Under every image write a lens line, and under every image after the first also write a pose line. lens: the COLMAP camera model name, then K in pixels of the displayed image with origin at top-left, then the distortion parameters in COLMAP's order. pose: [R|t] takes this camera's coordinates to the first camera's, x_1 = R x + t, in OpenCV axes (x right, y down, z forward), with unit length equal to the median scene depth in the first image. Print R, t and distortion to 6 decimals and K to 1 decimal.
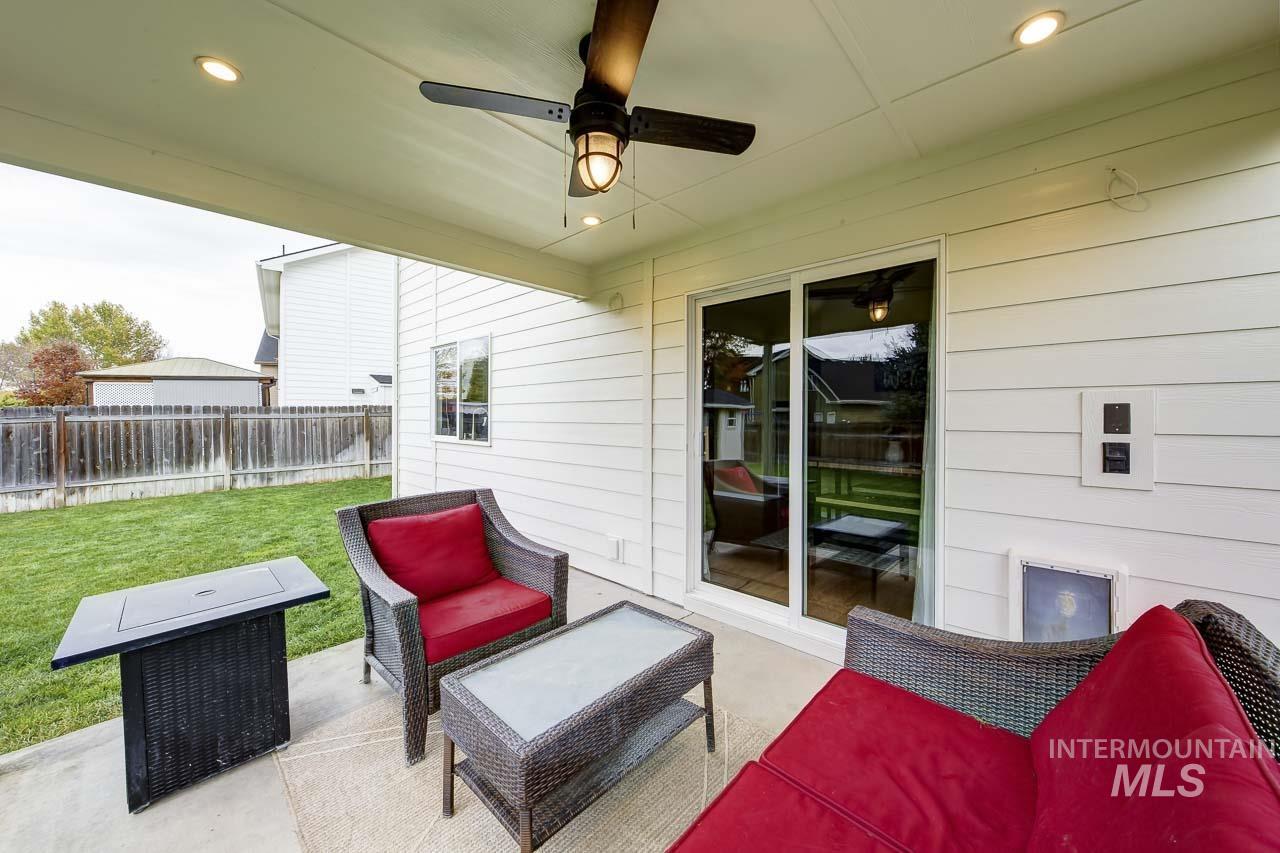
lens RADIAL K [[475.1, 0, 638.0], [0, 475.1, 416.2], [0, 0, 1]] dist [0.000691, -0.000377]
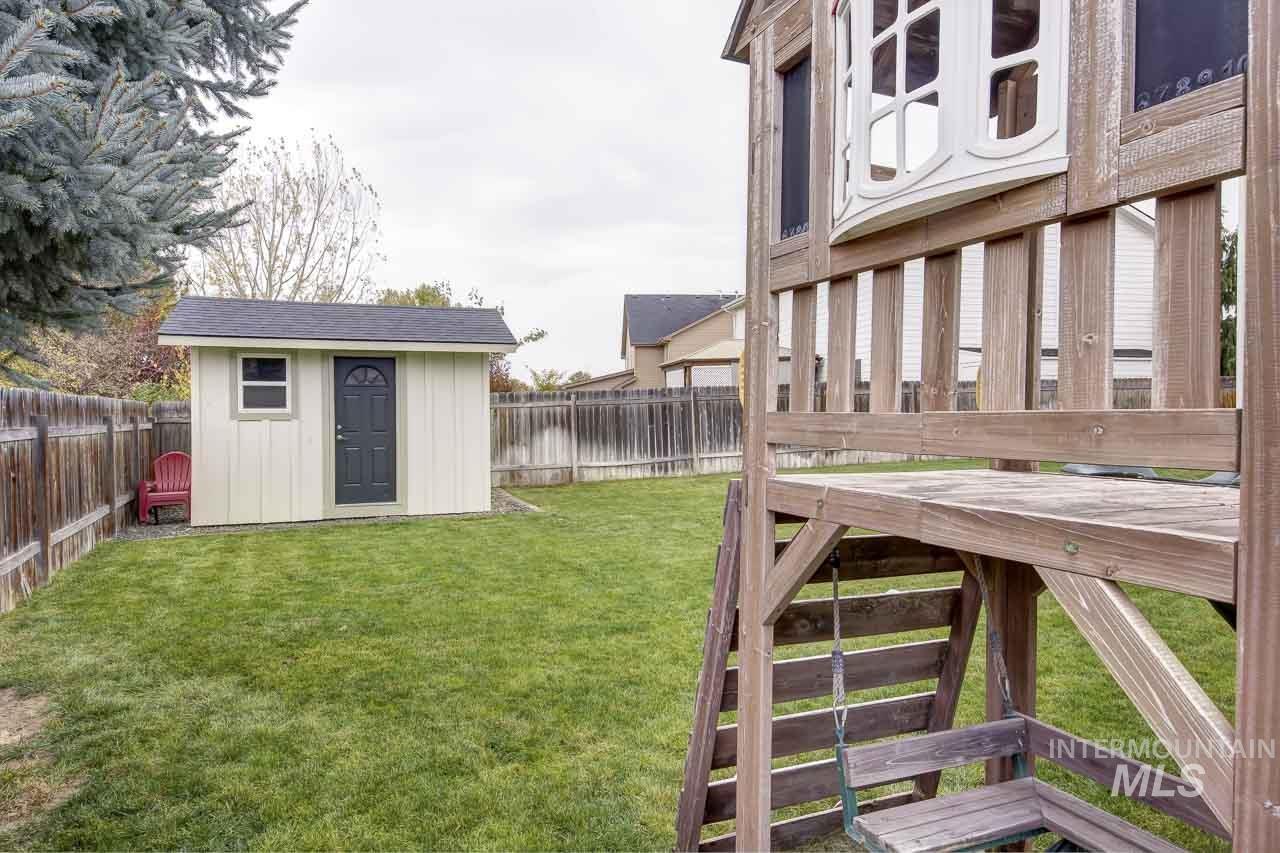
lens RADIAL K [[778.6, 0, 641.0], [0, 778.6, 429.3], [0, 0, 1]] dist [0.012881, 0.001405]
pose [[0.889141, 0.001409, -0.457632, -0.606413], [0.007551, 0.999814, 0.017750, 0.049382], [0.457572, -0.019237, 0.888965, -0.798294]]
